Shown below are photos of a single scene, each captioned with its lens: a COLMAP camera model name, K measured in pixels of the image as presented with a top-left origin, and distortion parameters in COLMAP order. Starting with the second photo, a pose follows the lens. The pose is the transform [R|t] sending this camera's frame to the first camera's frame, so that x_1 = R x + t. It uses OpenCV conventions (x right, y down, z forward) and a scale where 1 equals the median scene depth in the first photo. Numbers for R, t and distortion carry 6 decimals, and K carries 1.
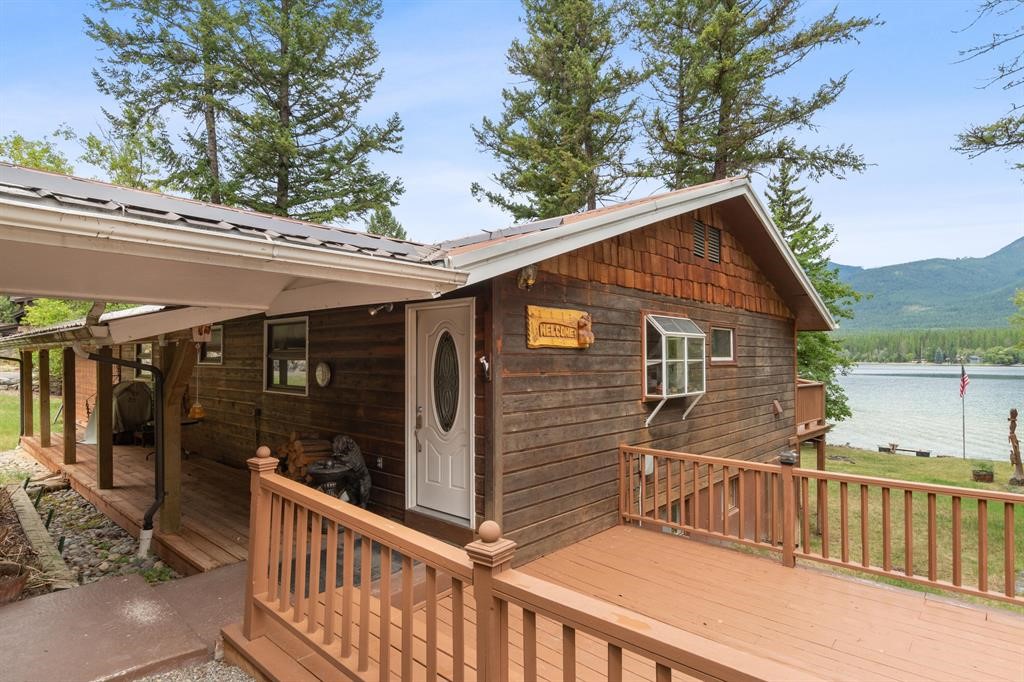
lens RADIAL K [[541.8, 0, 531.7], [0, 541.8, 359.3], [0, 0, 1]] dist [0.001403, 0.000306]
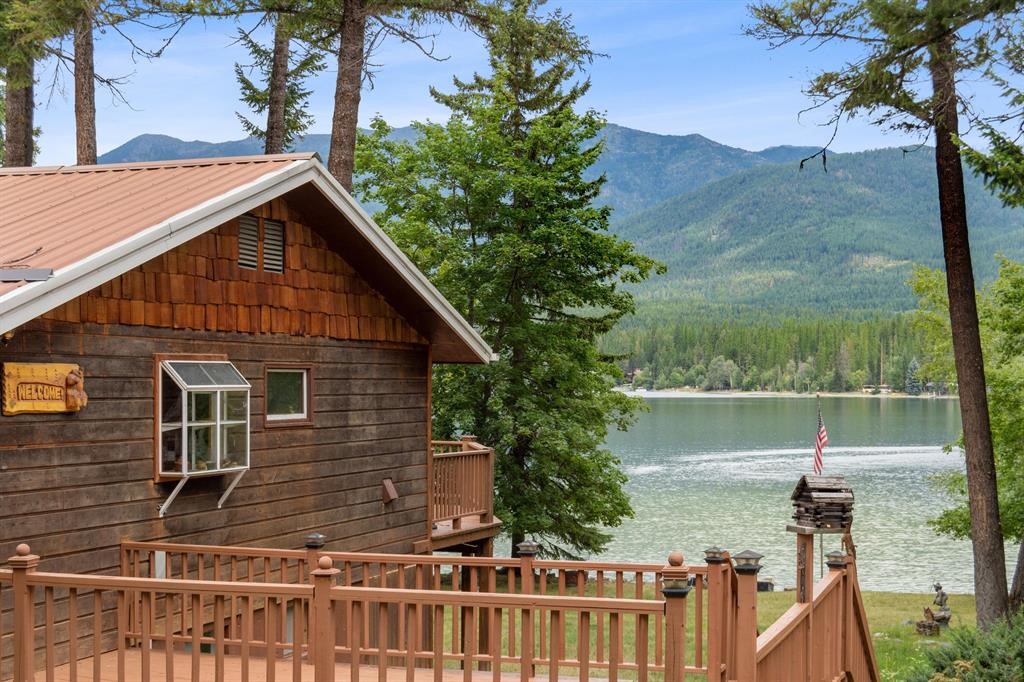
lens RADIAL K [[1553.1, 0, 512.0], [0, 1553.1, 341.0], [0, 0, 1]] dist [-0.019365, -0.000555]
pose [[0.926635, 0.012805, 0.375745, -0.133368], [-0.002792, 0.999627, -0.027181, -0.054517], [-0.375953, 0.024137, 0.926324, -1.095270]]
